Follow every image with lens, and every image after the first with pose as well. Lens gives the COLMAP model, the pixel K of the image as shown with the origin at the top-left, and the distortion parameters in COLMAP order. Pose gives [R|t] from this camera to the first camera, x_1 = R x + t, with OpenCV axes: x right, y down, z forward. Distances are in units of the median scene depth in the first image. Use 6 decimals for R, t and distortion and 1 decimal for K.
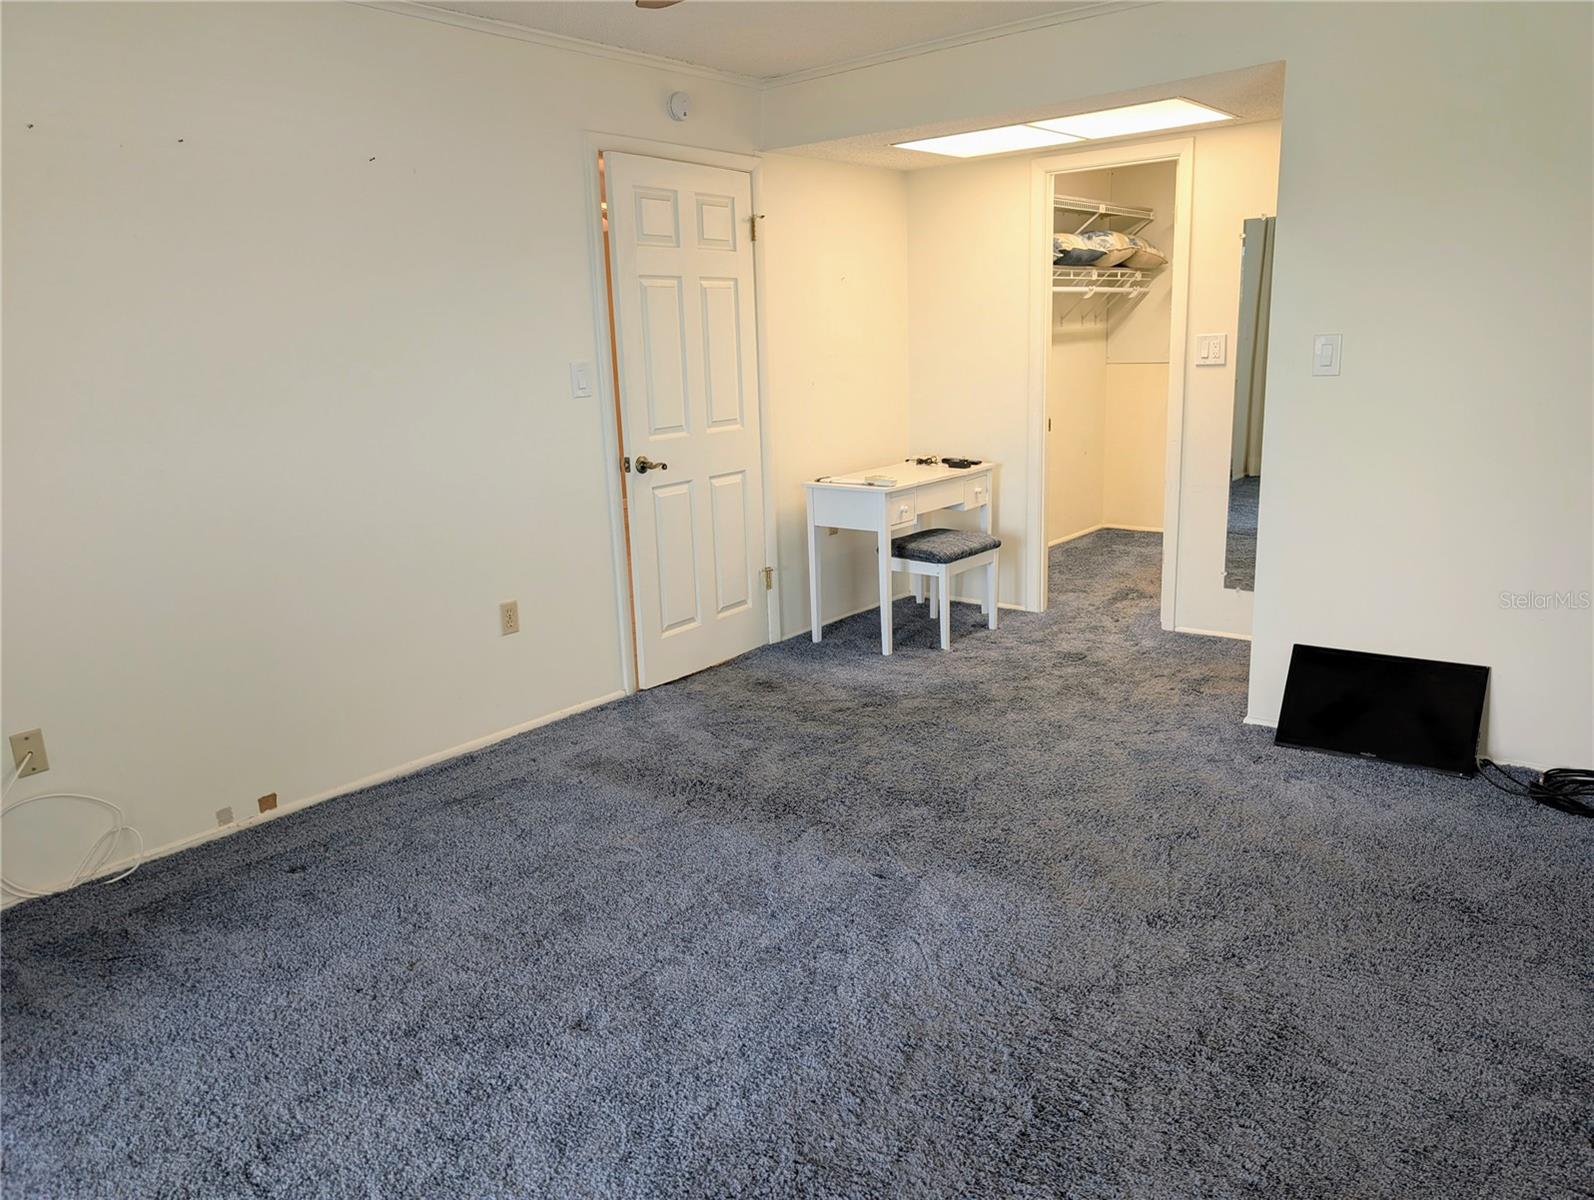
lens RADIAL K [[1154.8, 0, 803.3], [0, 1154.8, 599.3], [0, 0, 1]] dist [0.028943, -0.019357]
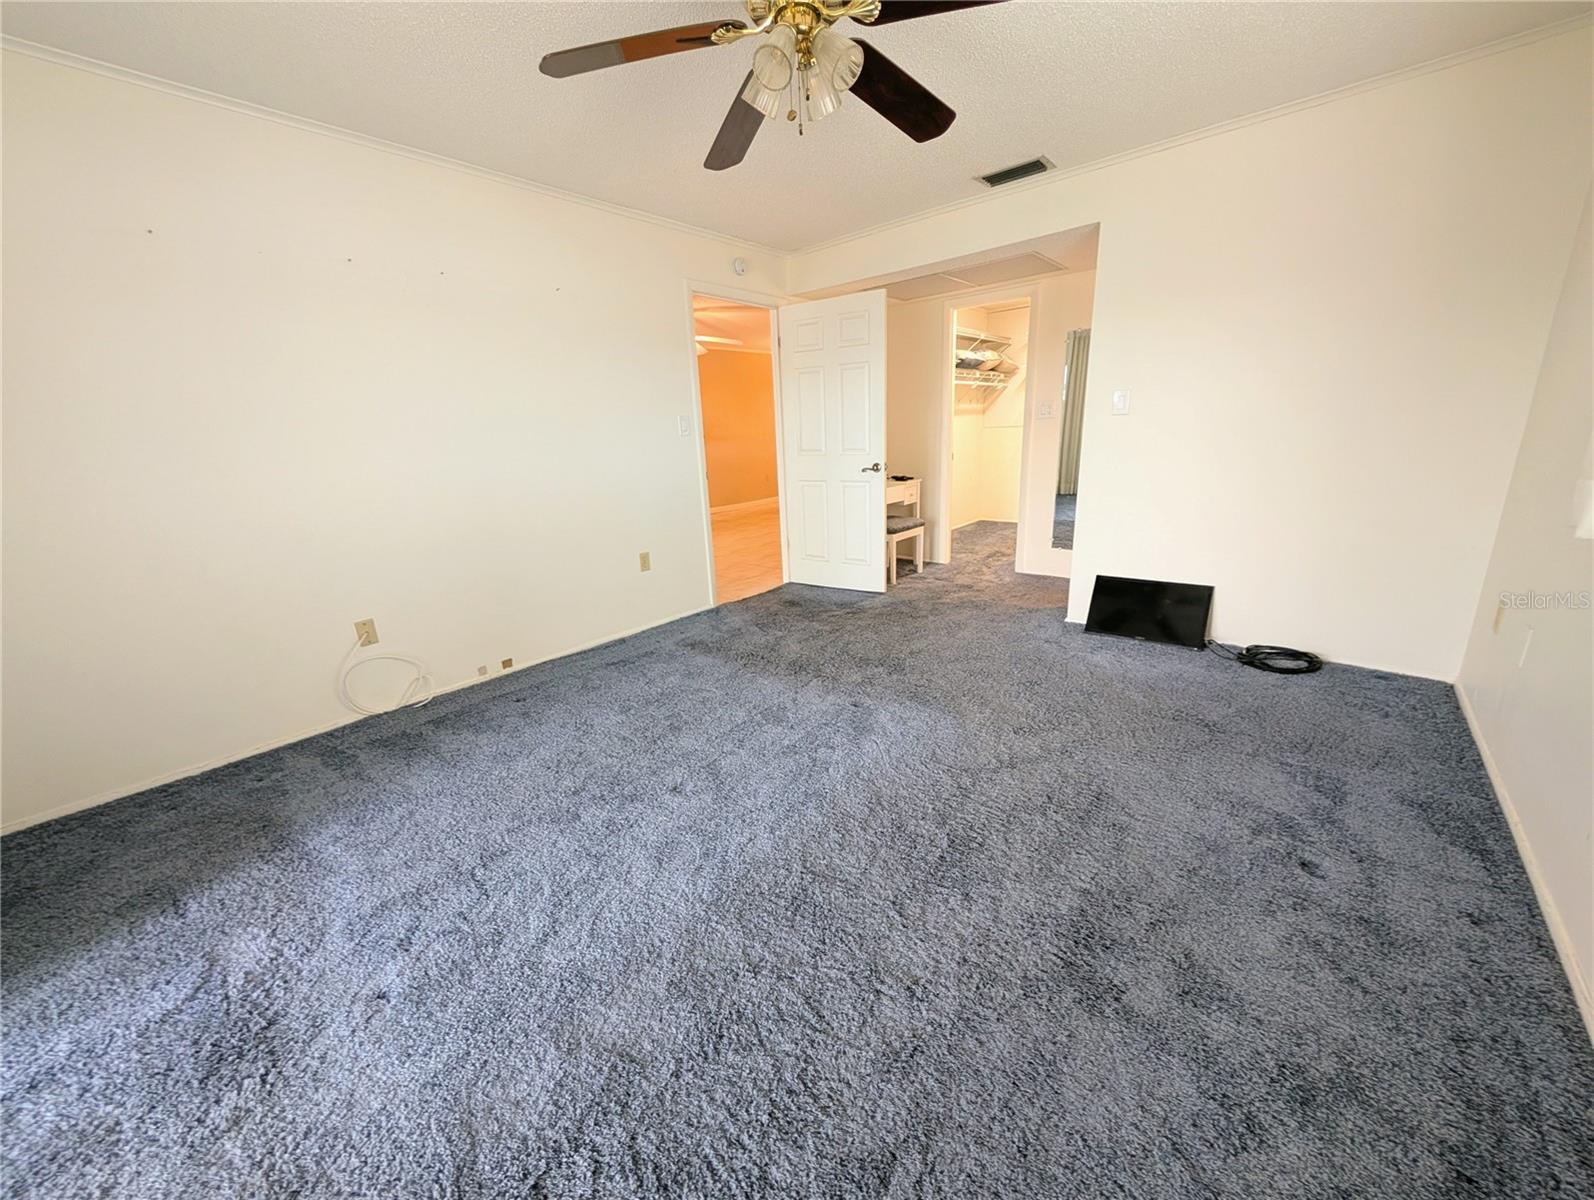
lens RADIAL K [[603.3, 0, 797.0], [0, 603.3, 600.0], [0, 0, 1]] dist [0.002646, 0.000335]
pose [[0.999468, -0.001779, -0.032572, 0.010211], [0.003269, 0.998947, 0.045753, 0.042551], [0.032457, -0.045835, 0.998422, 0.115105]]
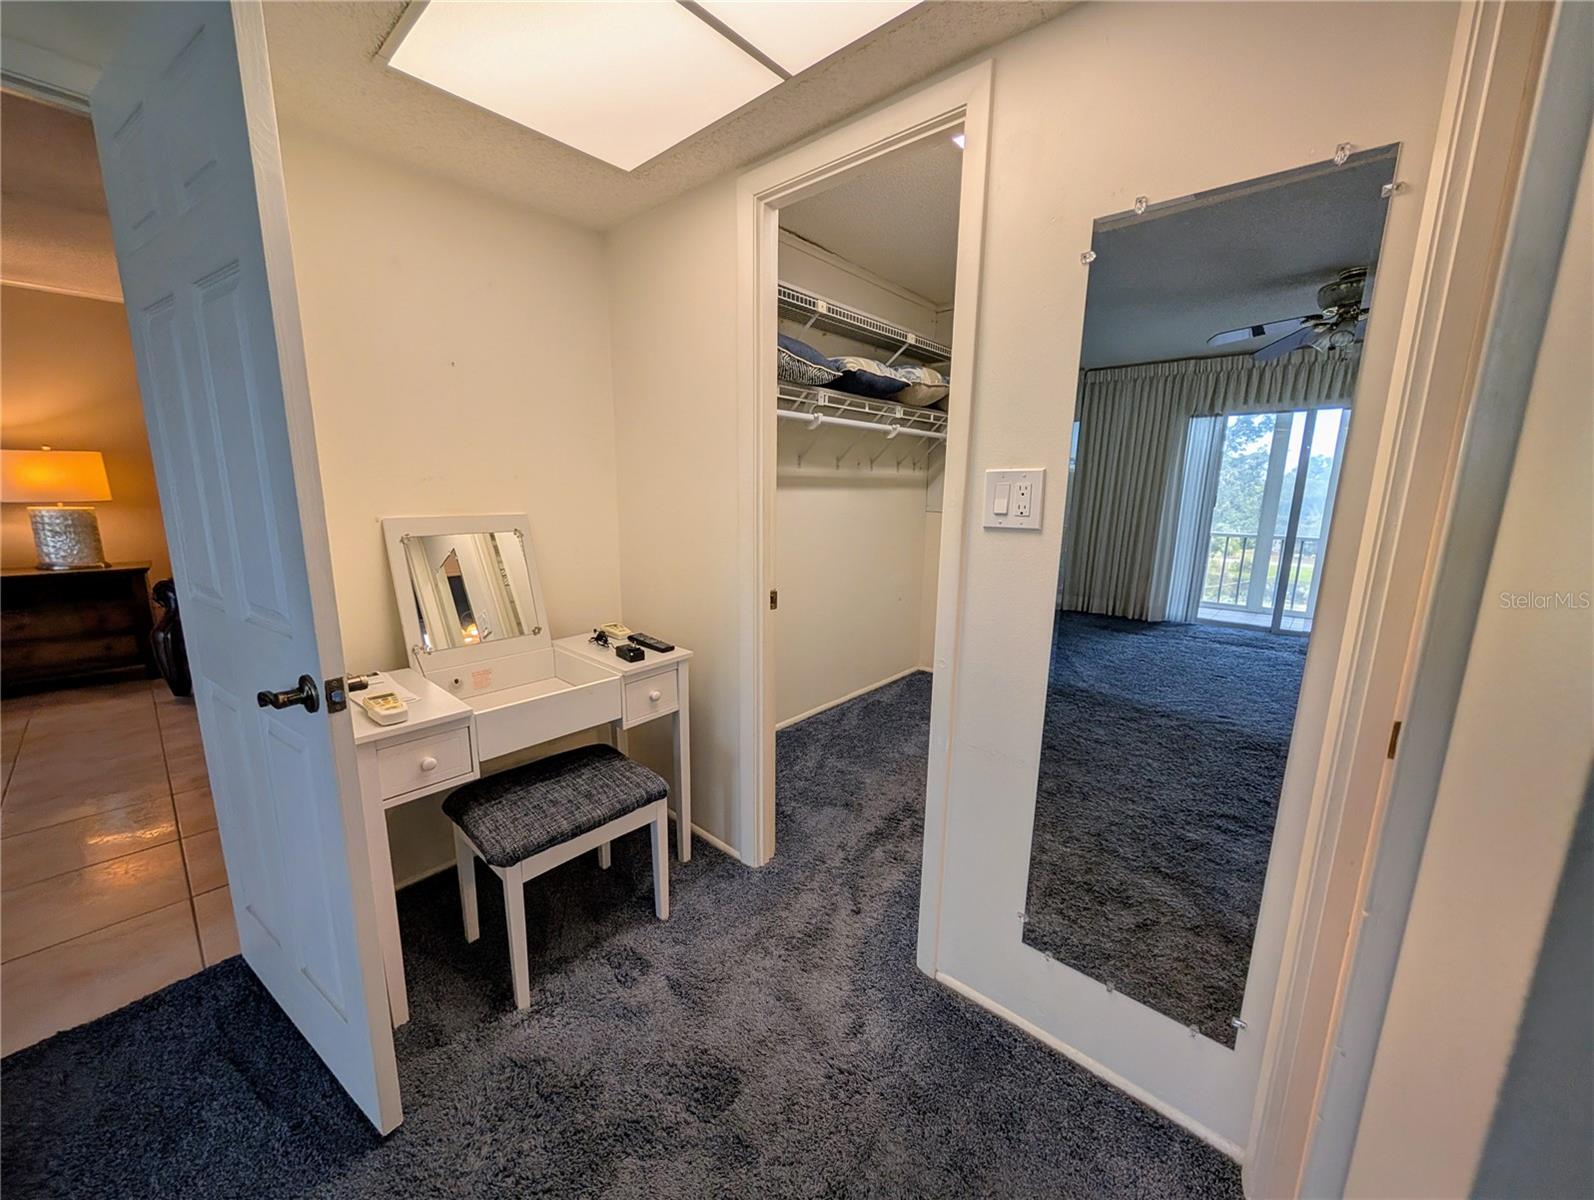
lens RADIAL K [[603.3, 0, 797.0], [0, 603.3, 600.0], [0, 0, 1]] dist [0.002646, 0.000335]
pose [[0.997616, 0.056704, -0.039330, 0.411537], [-0.058183, 0.997600, -0.037542, -0.237739], [0.037107, 0.039741, 0.998521, 1.120686]]
